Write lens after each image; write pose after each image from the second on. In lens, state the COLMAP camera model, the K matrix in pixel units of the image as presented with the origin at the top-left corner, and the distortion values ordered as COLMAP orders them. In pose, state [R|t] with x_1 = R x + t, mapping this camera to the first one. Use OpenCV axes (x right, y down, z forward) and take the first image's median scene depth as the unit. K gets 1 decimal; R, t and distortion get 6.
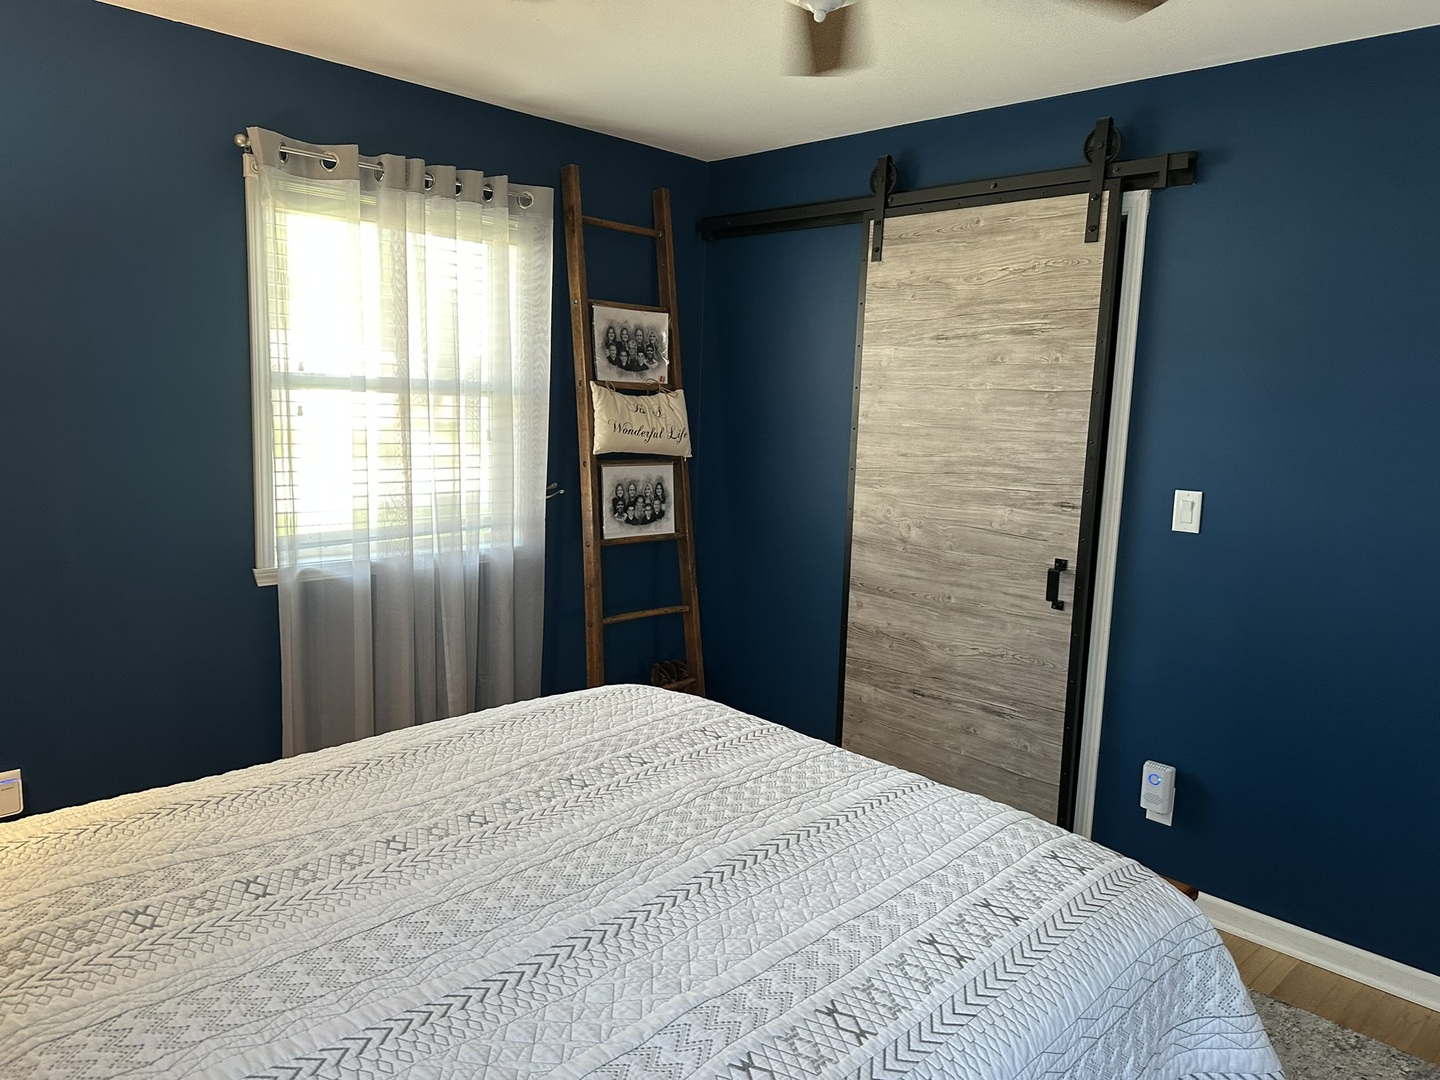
lens RADIAL K [[1013.5, 0, 720.0], [0, 1013.5, 540.0], [0, 0, 1]] dist [0.190486, -0.326088]
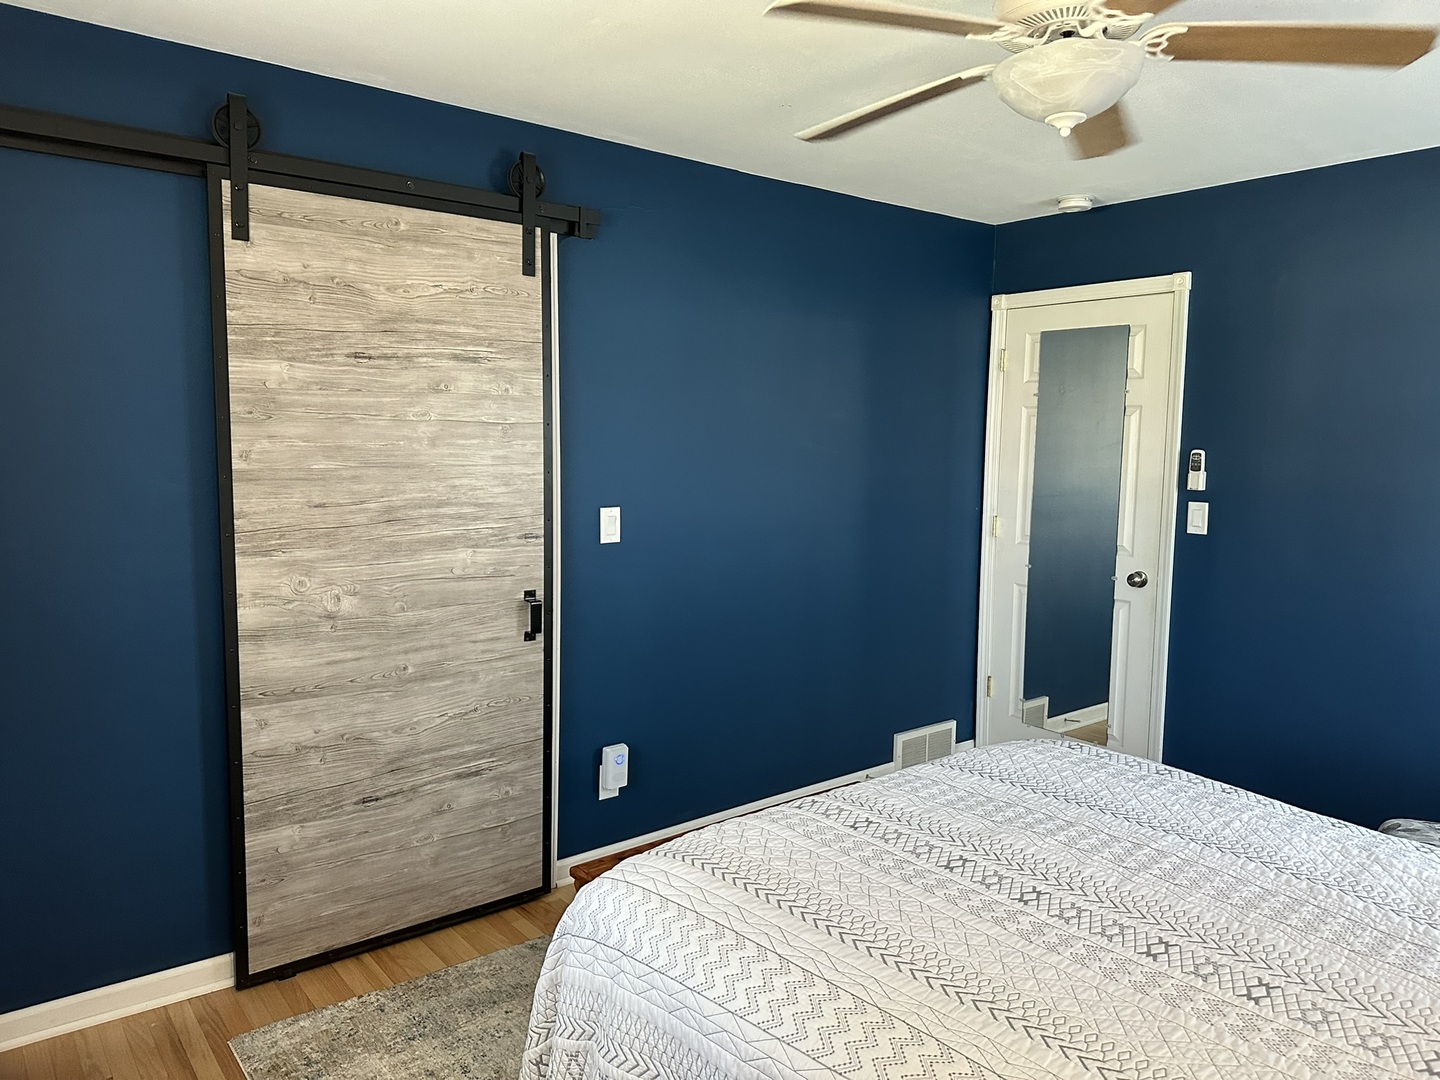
lens RADIAL K [[1013.5, 0, 720.0], [0, 1013.5, 540.0], [0, 0, 1]] dist [0.190486, -0.326088]
pose [[0.101993, -0.144270, 0.984268, -0.585945], [0.133147, 0.982505, 0.130214, -0.126921], [-0.985834, 0.117771, 0.119418, 0.660456]]
